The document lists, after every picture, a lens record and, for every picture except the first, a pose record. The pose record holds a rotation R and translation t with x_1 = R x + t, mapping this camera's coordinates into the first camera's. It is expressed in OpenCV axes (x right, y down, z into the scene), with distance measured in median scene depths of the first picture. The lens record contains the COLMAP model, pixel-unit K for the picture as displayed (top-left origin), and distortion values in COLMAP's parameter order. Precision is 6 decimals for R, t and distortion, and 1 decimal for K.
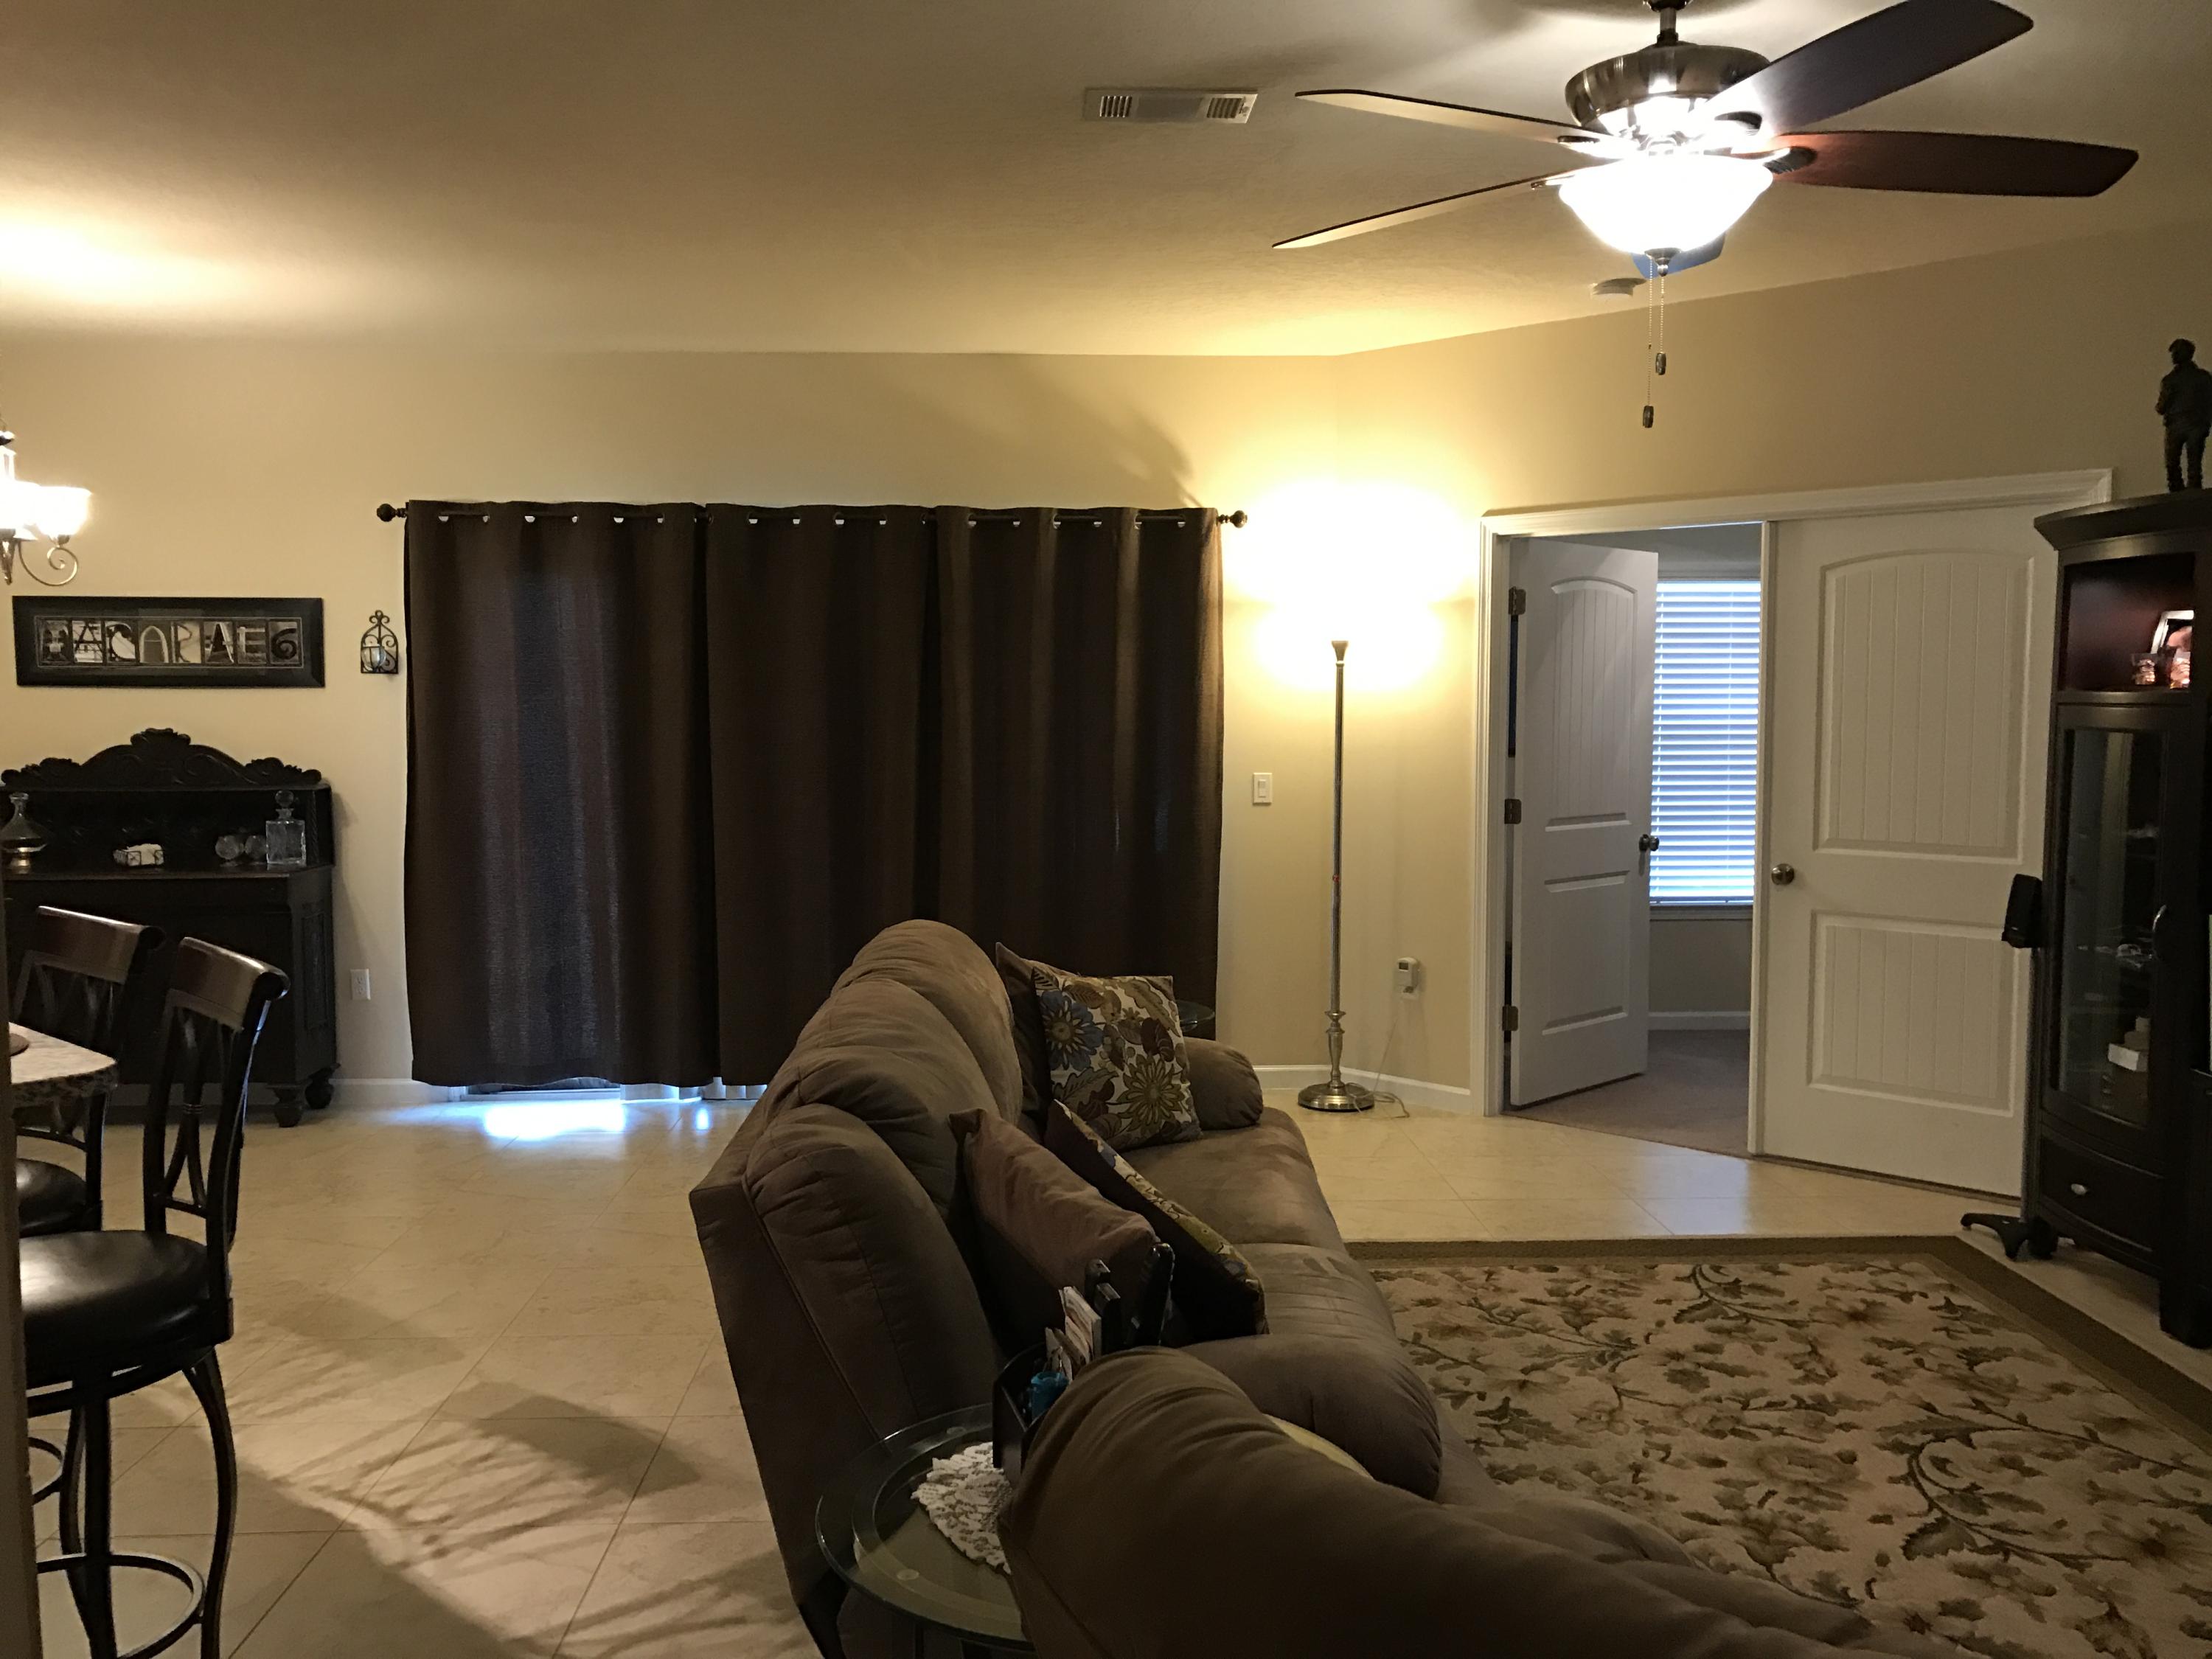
lens RADIAL K [[1792.6, 0, 1105.2], [0, 1792.6, 801.5], [0, 0, 1]] dist [0.028054, -0.028461]
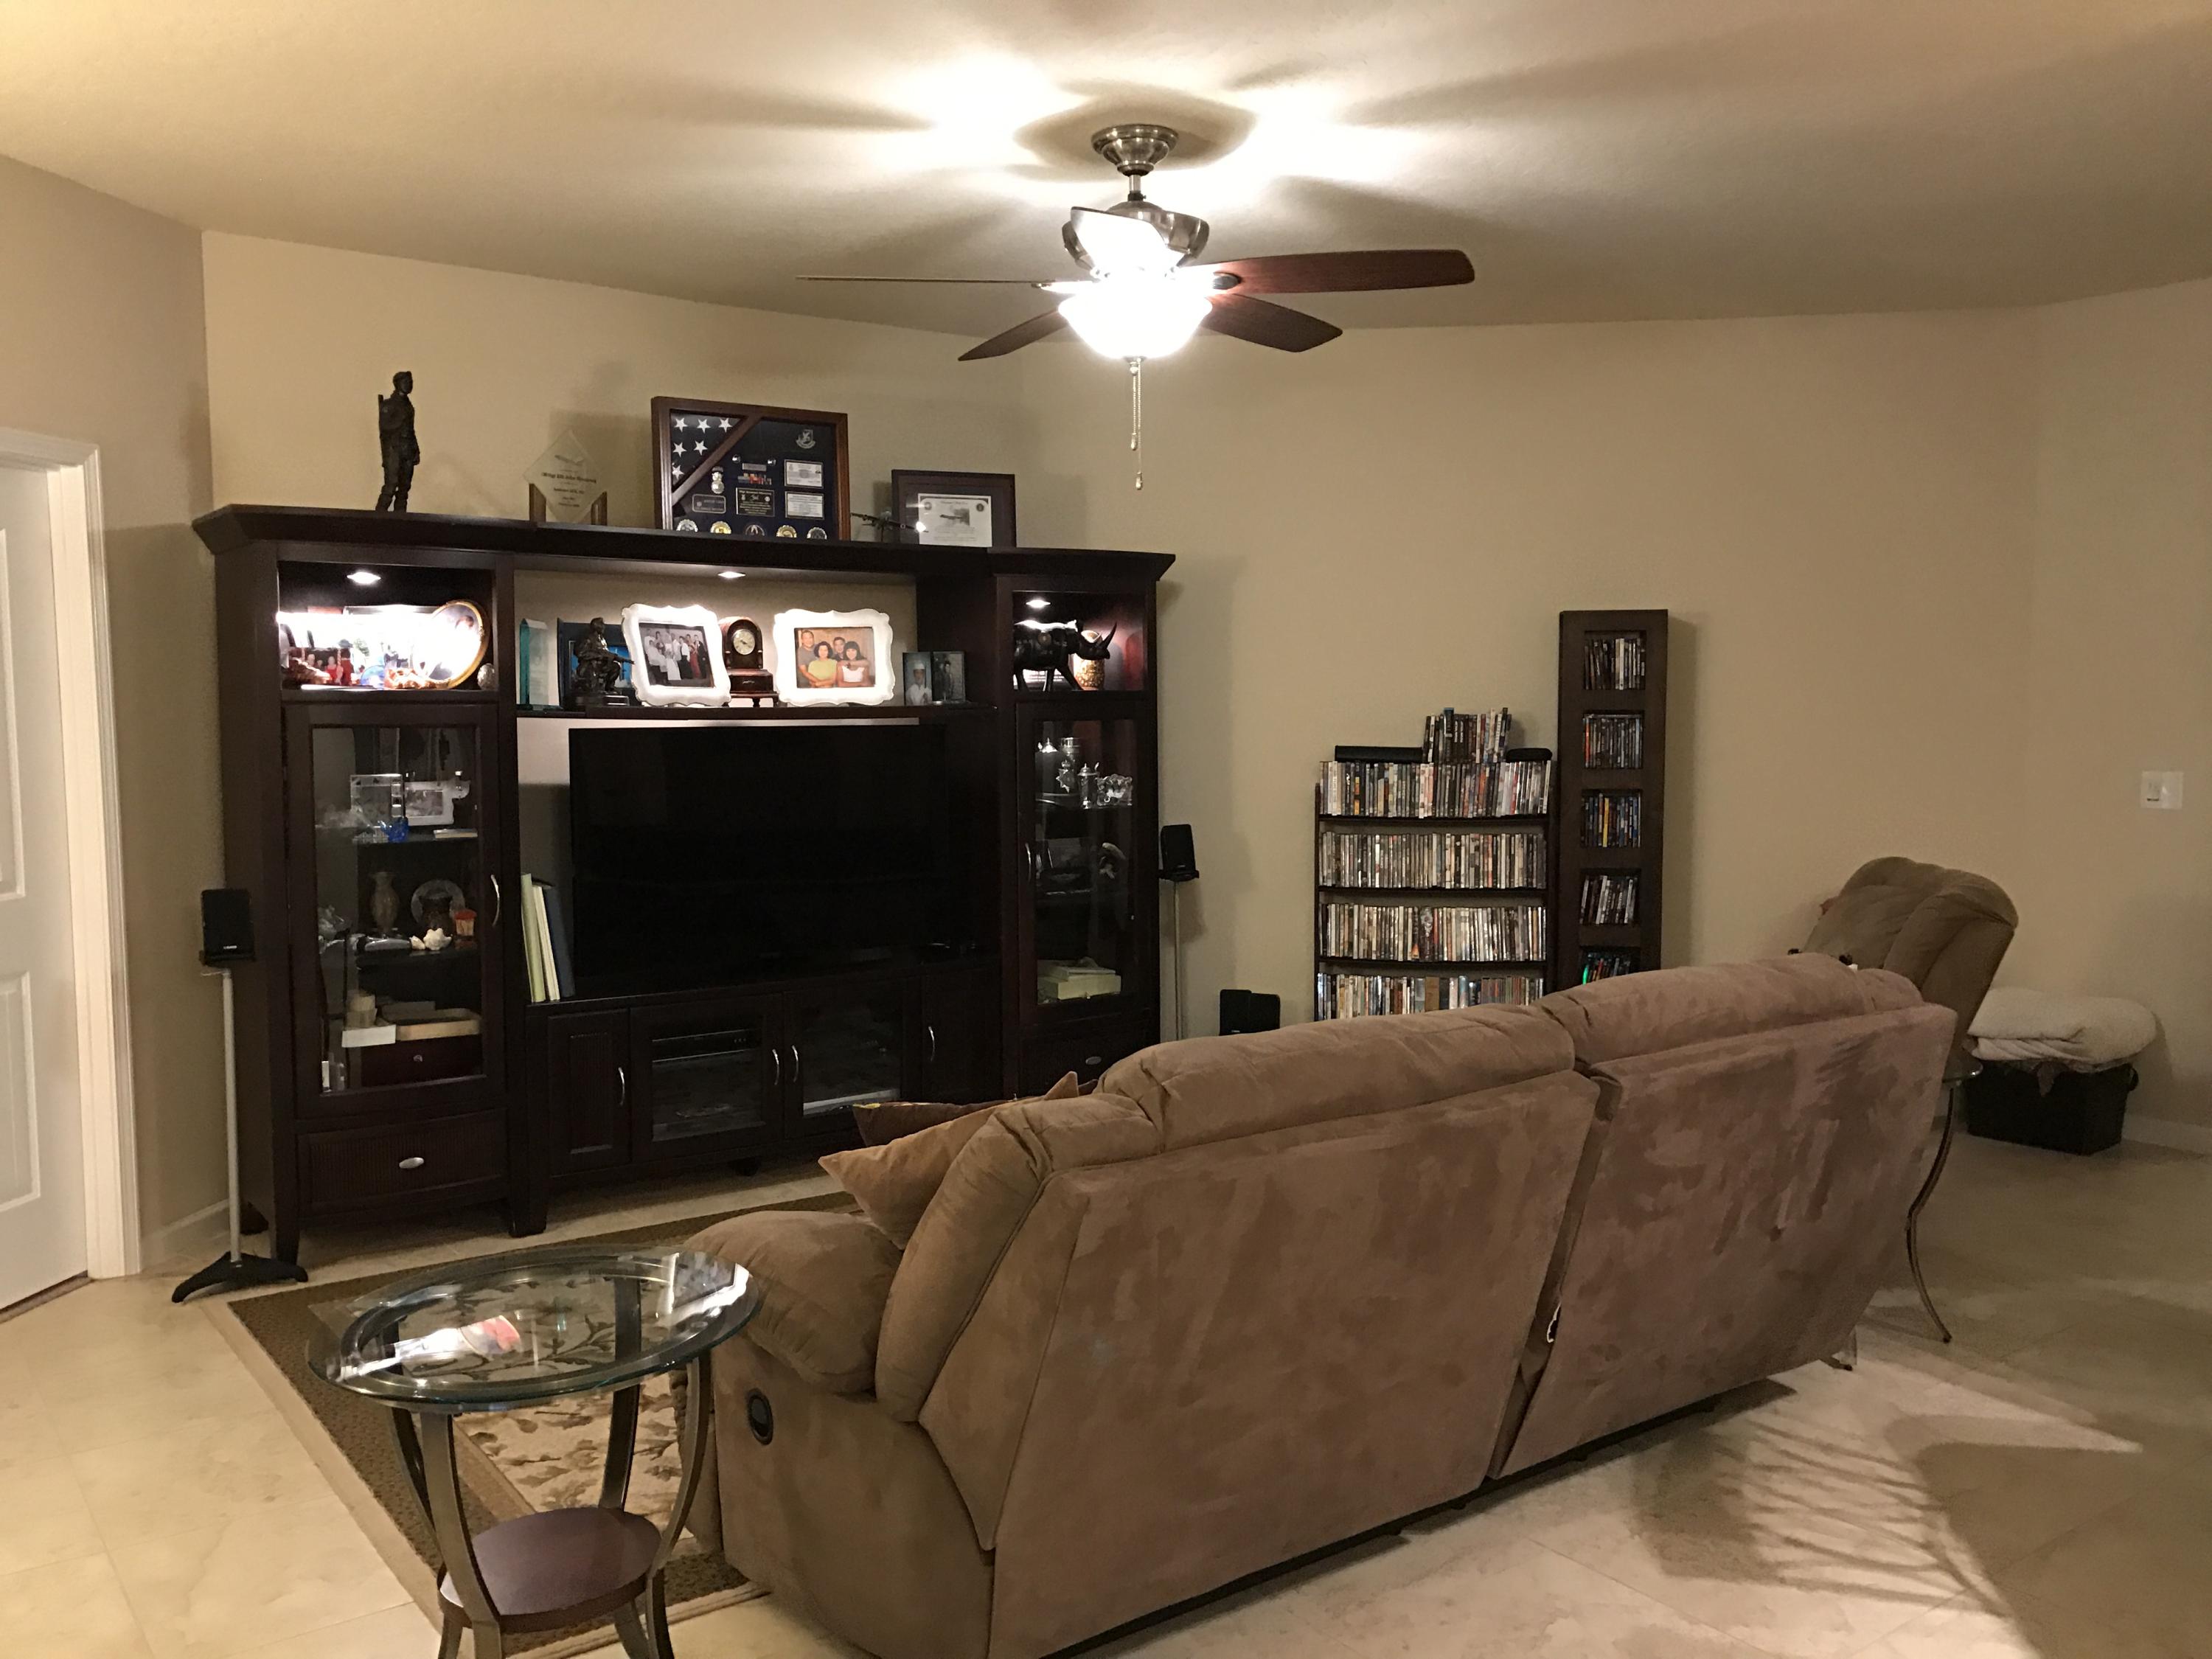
lens RADIAL K [[1792.6, 0, 1108.6], [0, 1792.6, 806.8], [0, 0, 1]] dist [0.028054, -0.028461]
pose [[-0.561003, -0.044576, 0.826613, -0.378535], [0.055281, 0.994303, 0.091136, -0.044581], [-0.825966, 0.096824, -0.555343, 0.848383]]
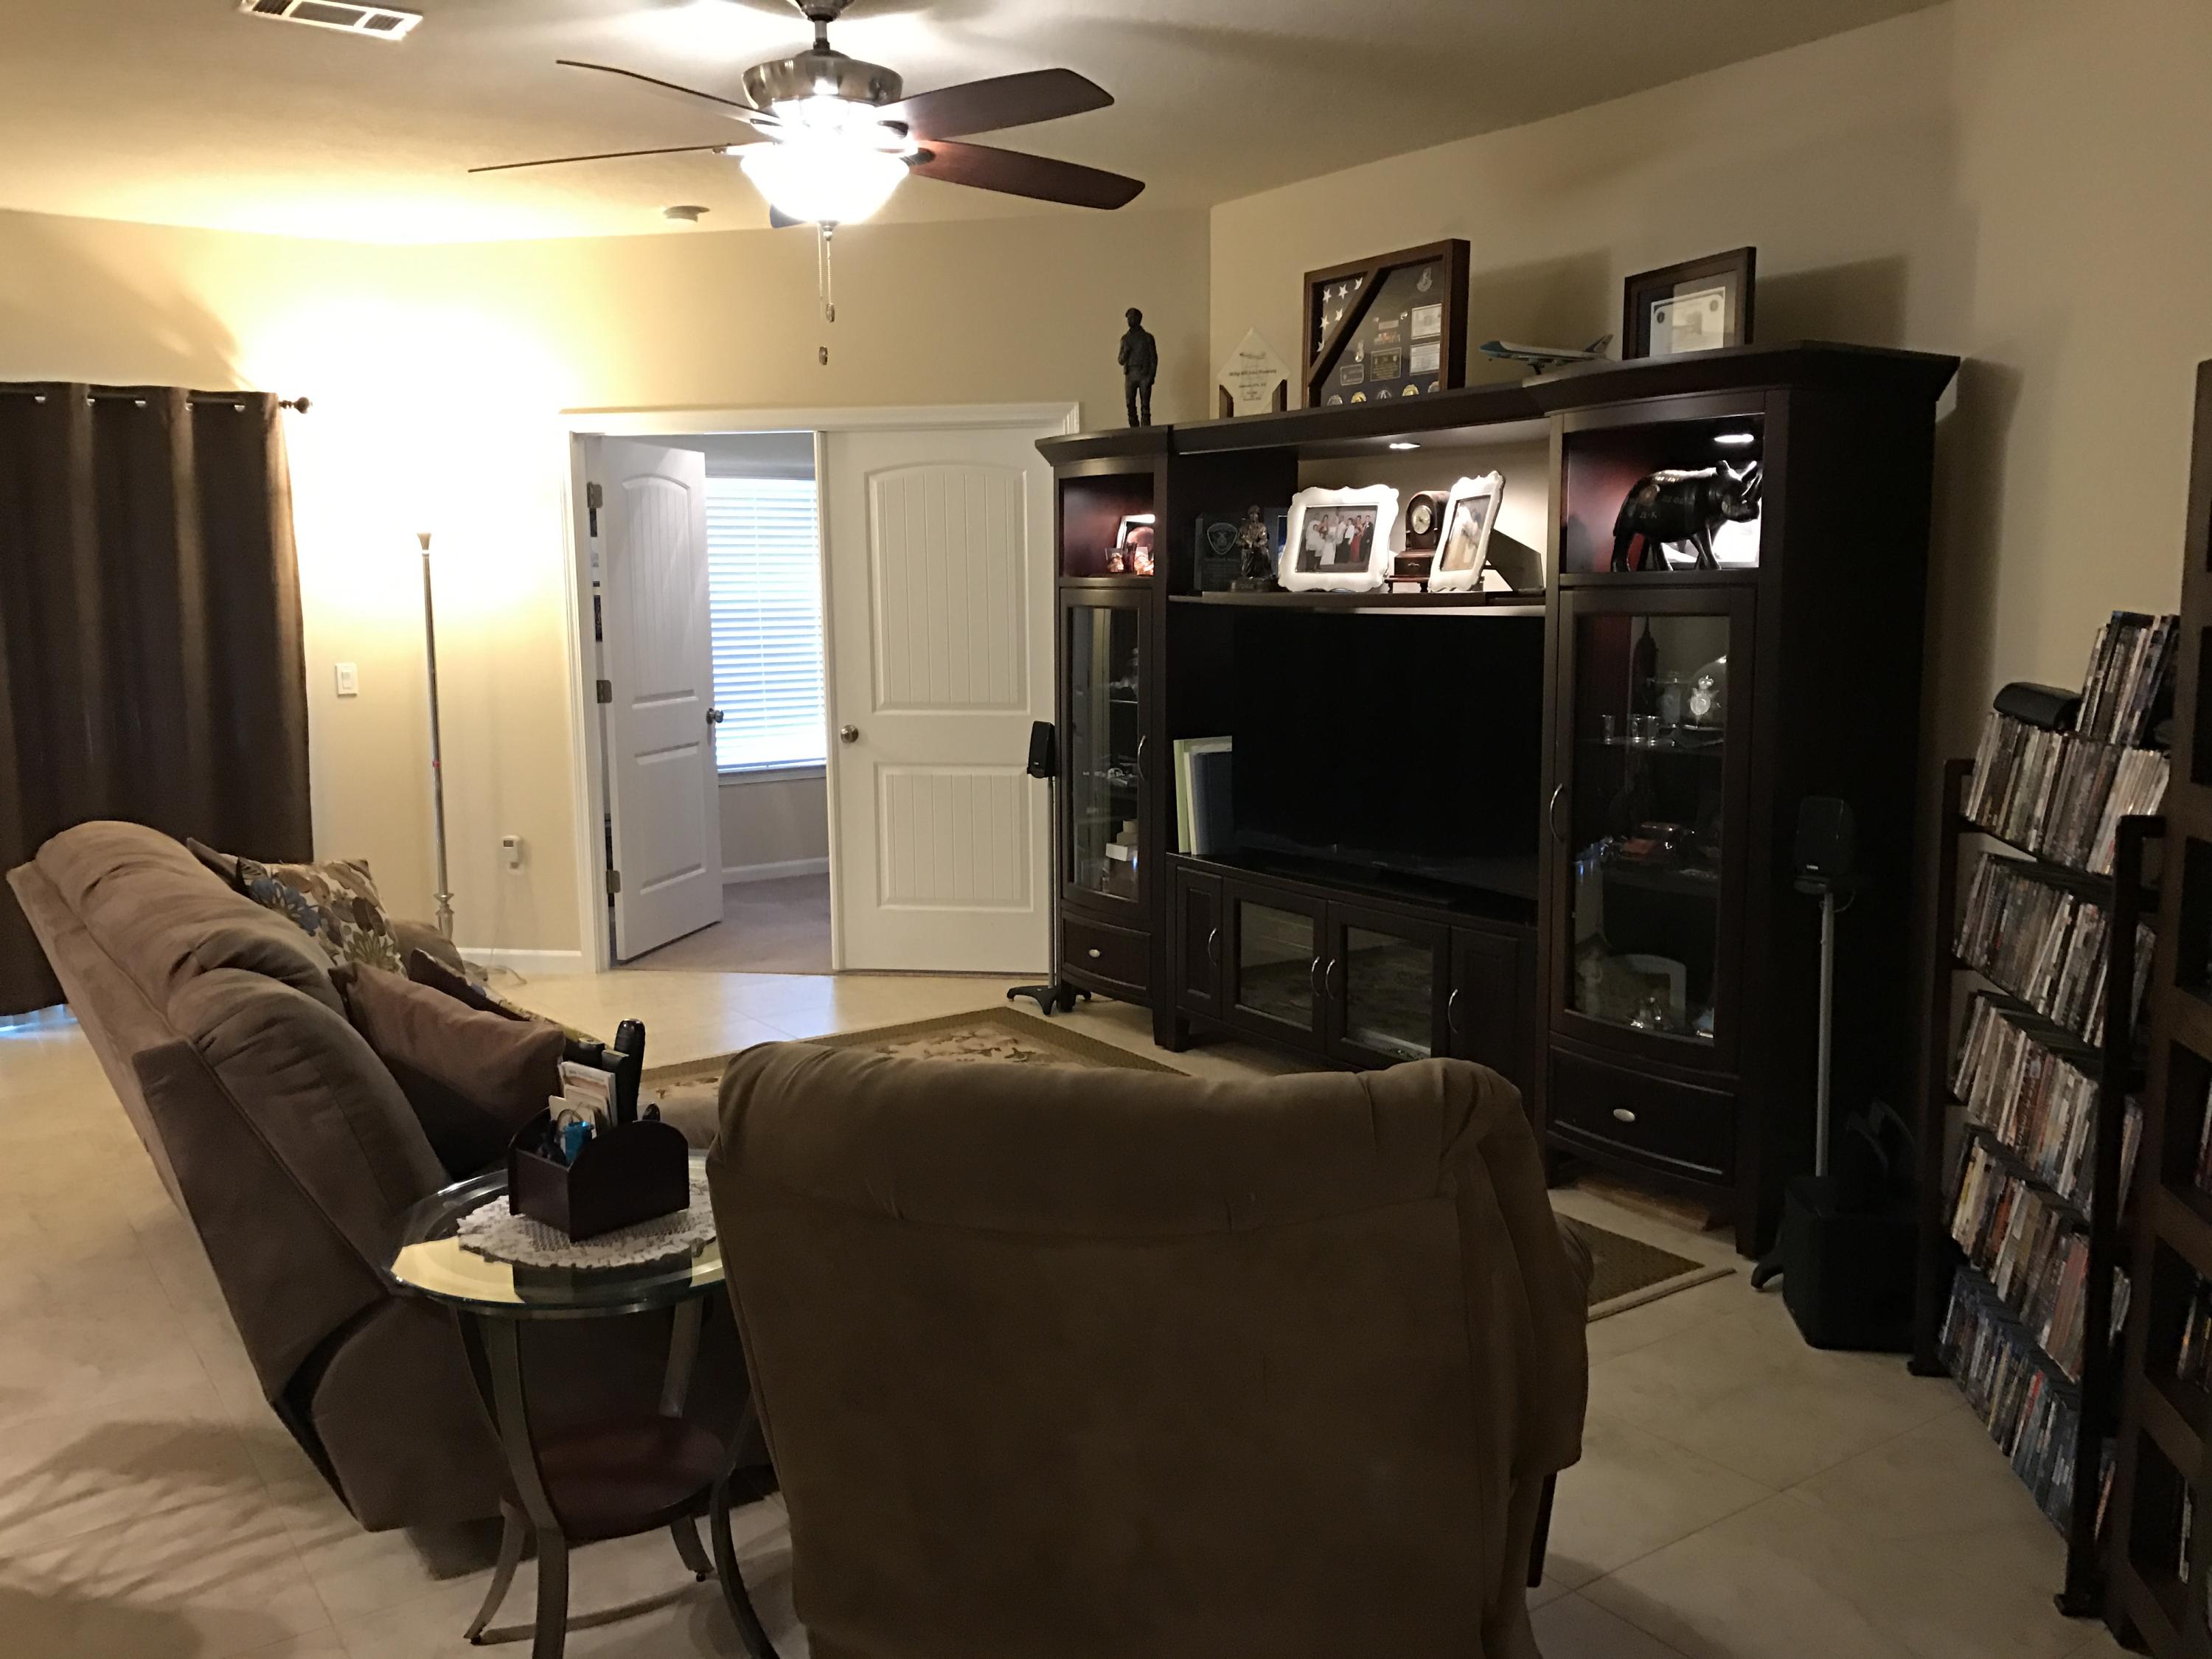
lens RADIAL K [[1792.6, 0, 1103.0], [0, 1792.6, 815.8], [0, 0, 1]] dist [0.028054, -0.028461]
pose [[0.838881, -0.080092, 0.538390, -0.109947], [0.042296, 0.995716, 0.082222, 0.003466], [-0.542669, -0.046203, 0.838675, -0.074888]]
